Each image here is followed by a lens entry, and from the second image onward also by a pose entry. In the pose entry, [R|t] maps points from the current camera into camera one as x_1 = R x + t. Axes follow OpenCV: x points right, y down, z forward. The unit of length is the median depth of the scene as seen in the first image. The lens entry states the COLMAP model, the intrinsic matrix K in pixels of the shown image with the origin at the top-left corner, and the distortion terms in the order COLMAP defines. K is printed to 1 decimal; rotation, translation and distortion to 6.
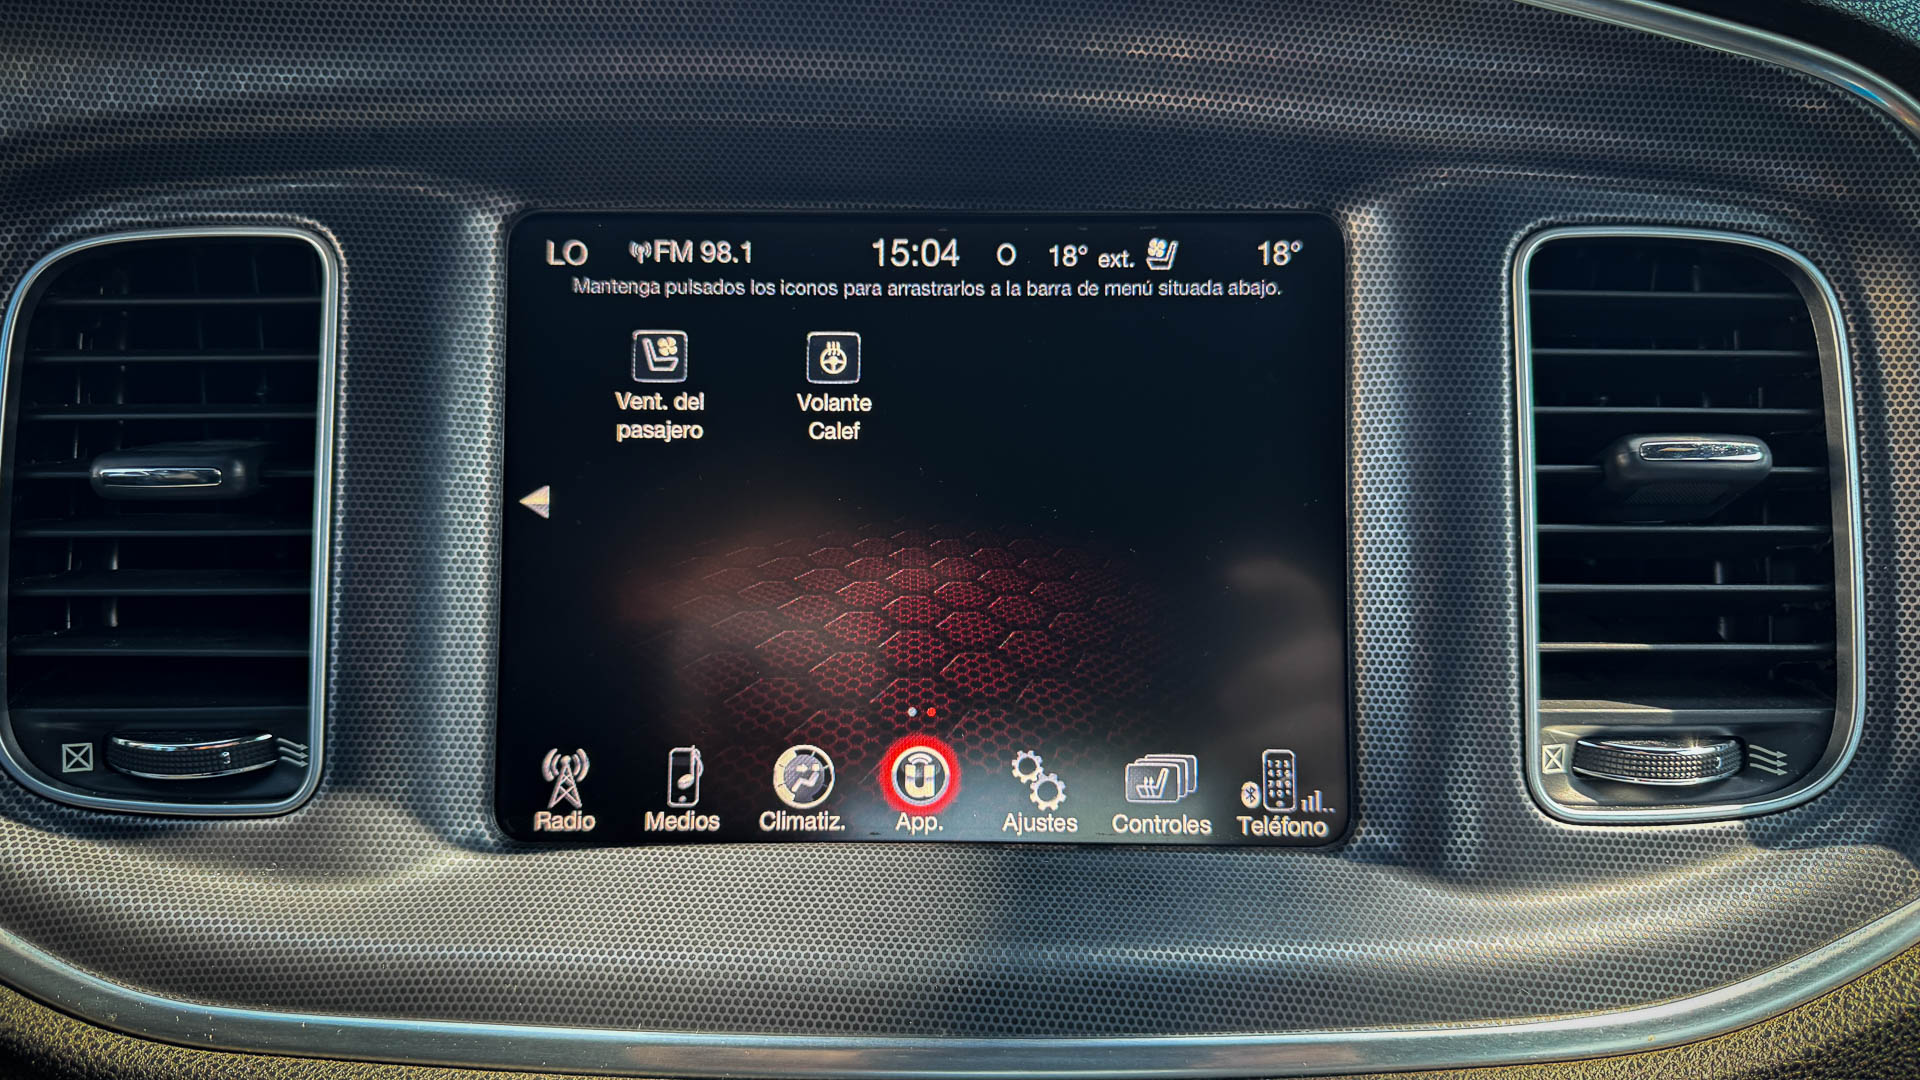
lens RADIAL K [[1431.4, 0, 944.1], [0, 1431.4, 549.7], [0, 0, 1]] dist [0.027721, -0.067932]
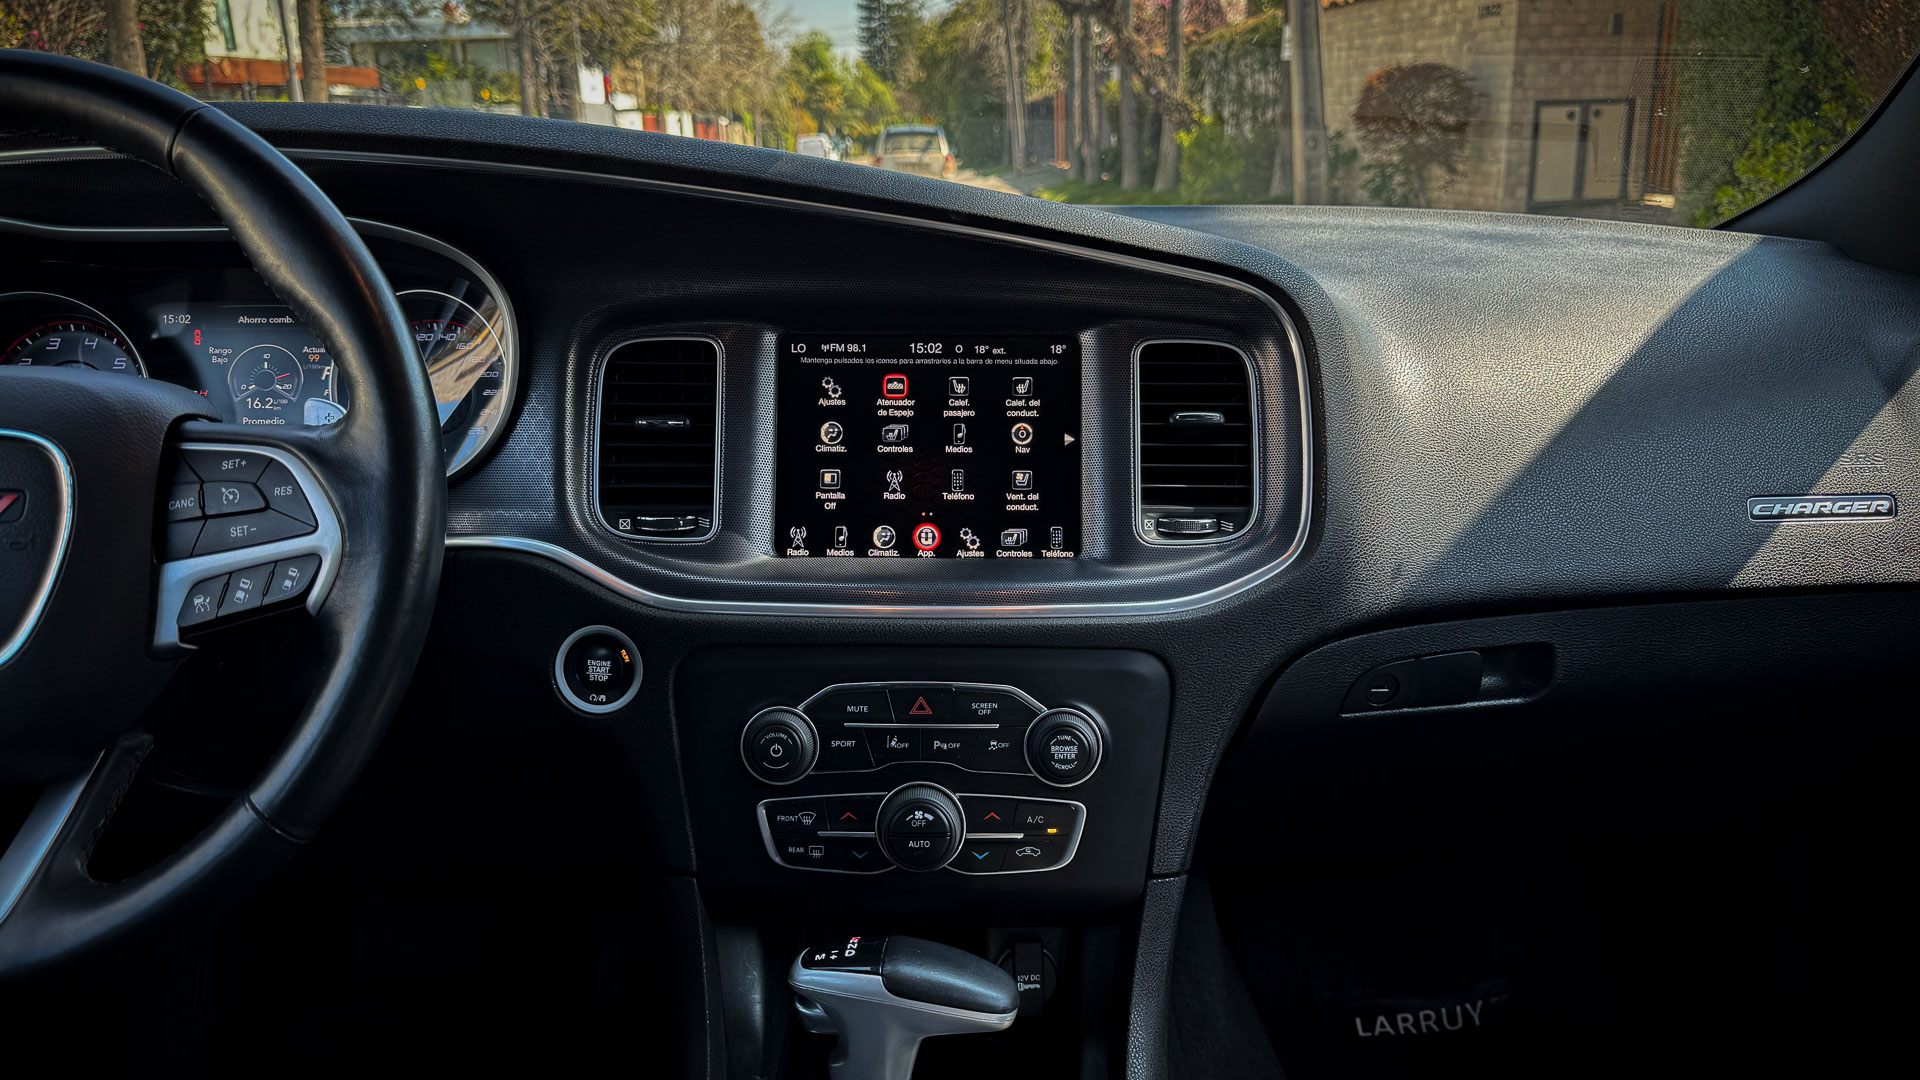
lens RADIAL K [[1353.6, 0, 966.5], [0, 1353.6, 539.4], [0, 0, 1]] dist [0.057472, -0.041957]
pose [[0.999996, 0.002029, -0.002120, 0.064530], [-0.002161, 0.997952, -0.063928, 0.324943], [0.001986, 0.063933, 0.997952, -1.571644]]
